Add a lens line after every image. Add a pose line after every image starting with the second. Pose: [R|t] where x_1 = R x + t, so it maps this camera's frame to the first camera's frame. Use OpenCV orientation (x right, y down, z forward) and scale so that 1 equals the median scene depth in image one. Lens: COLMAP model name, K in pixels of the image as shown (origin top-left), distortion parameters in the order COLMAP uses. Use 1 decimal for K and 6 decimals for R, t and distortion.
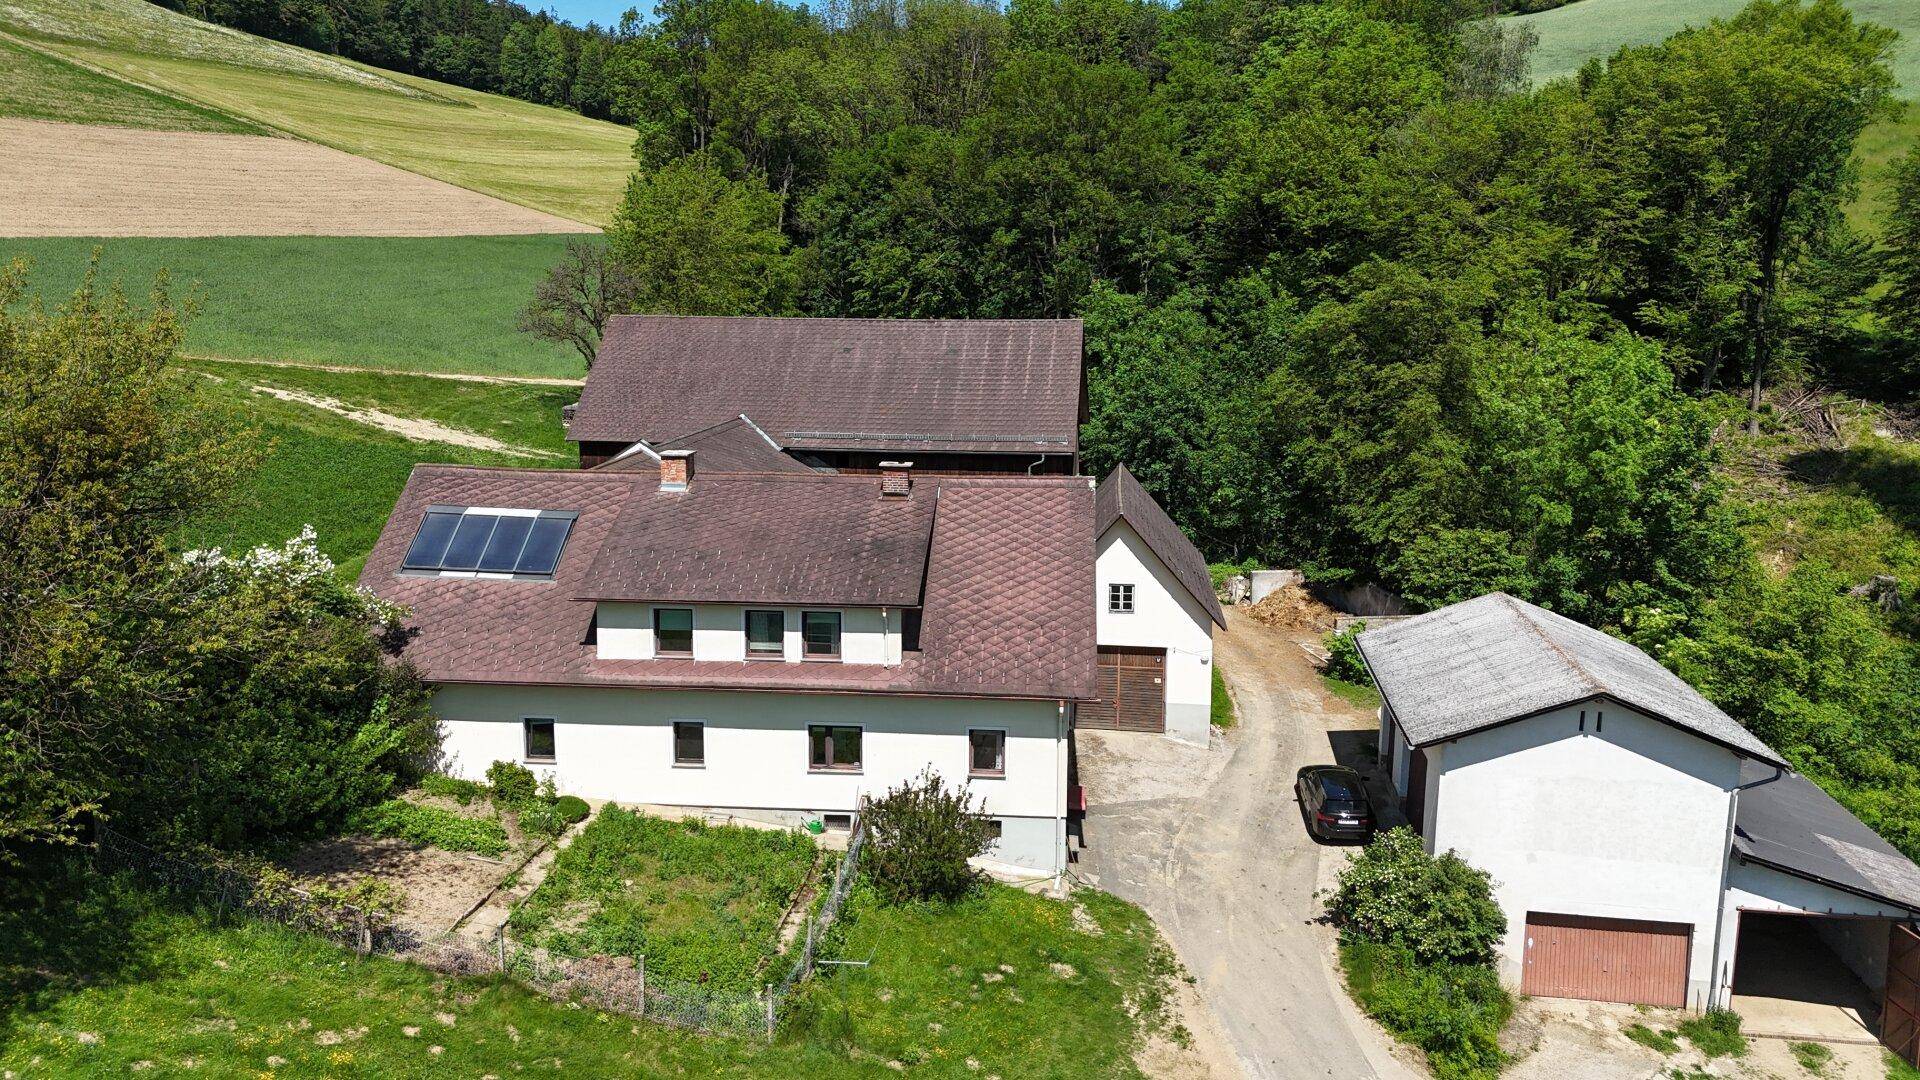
lens RADIAL K [[1409.5, 0, 968.1], [0, 1409.5, 538.3], [0, 0, 1]] dist [0.069858, -0.069922]
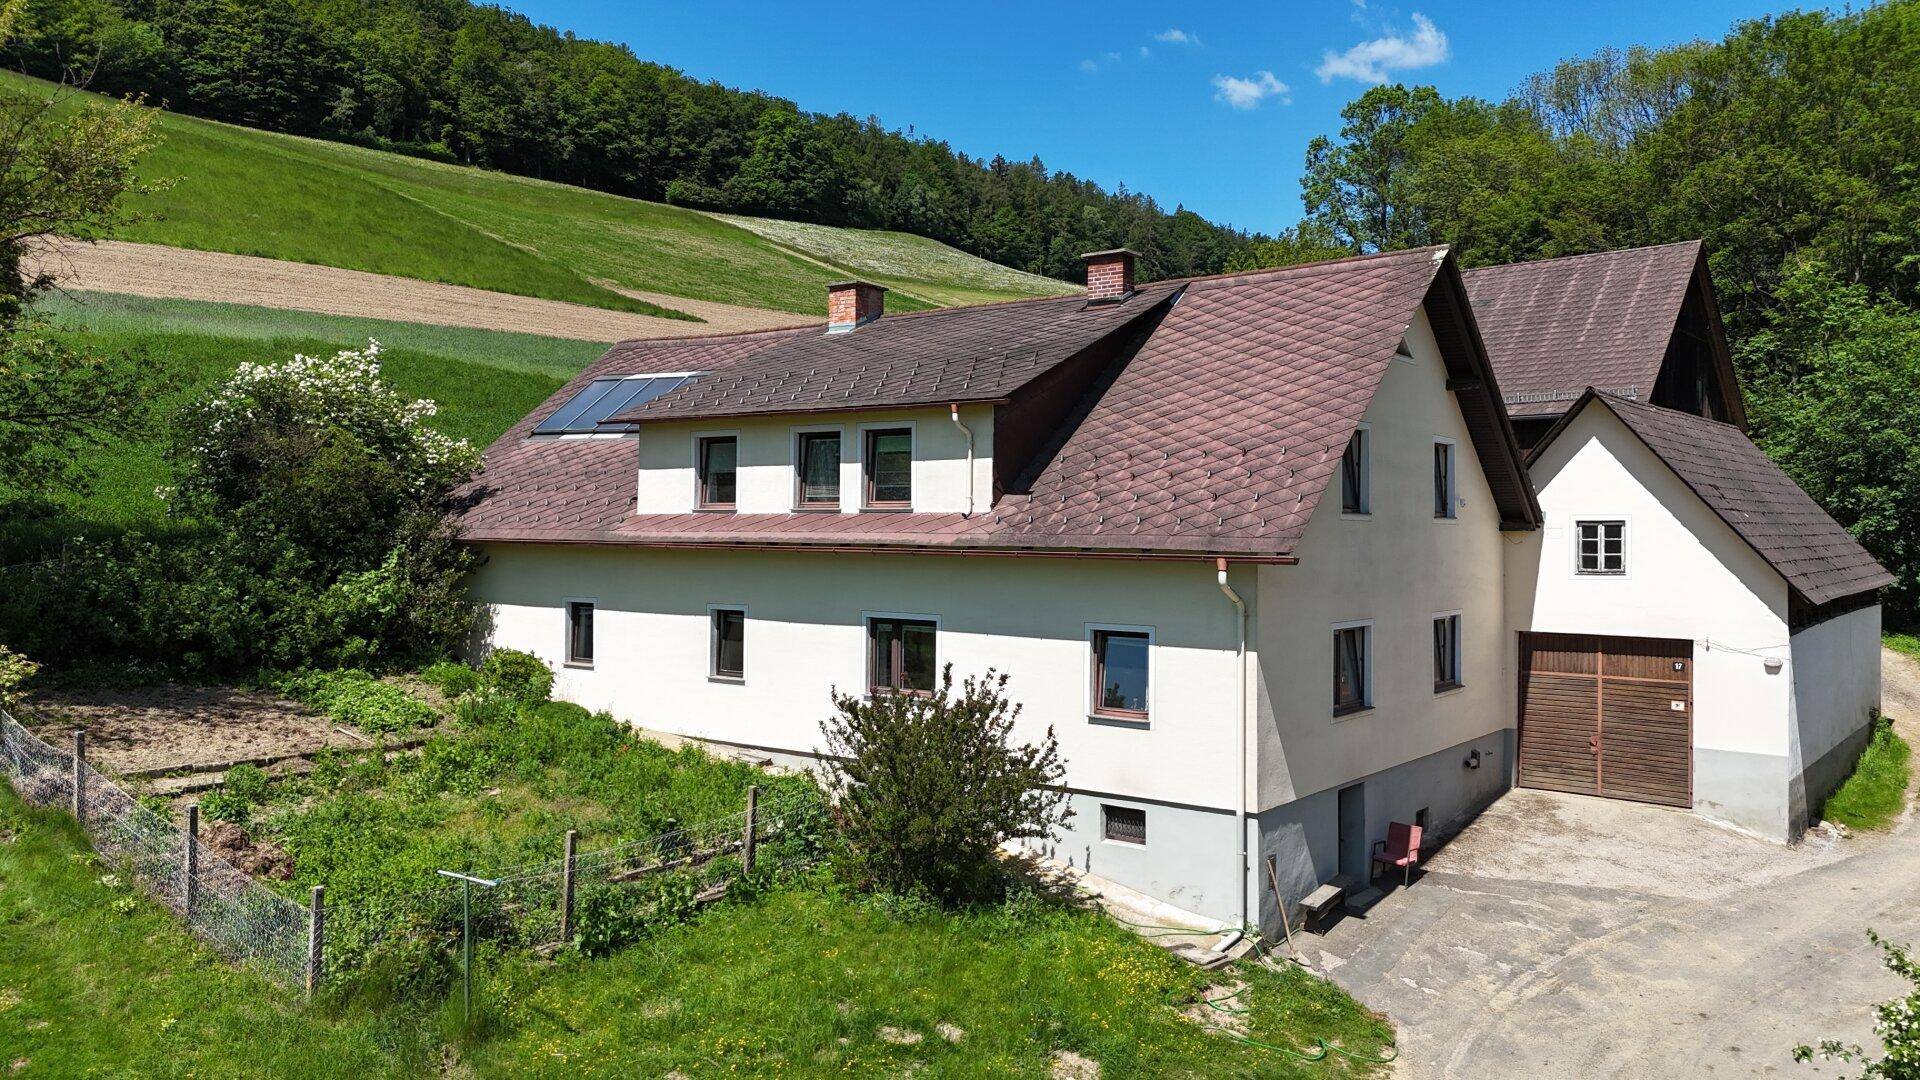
lens RADIAL K [[1409.5, 0, 954.6], [0, 1409.5, 537.2], [0, 0, 1]] dist [0.069858, -0.069922]
pose [[0.840749, 0.002756, -0.541418, 0.249655], [-0.099011, 0.983907, -0.148744, 0.184632], [0.532295, 0.178663, 0.827491, 0.504869]]
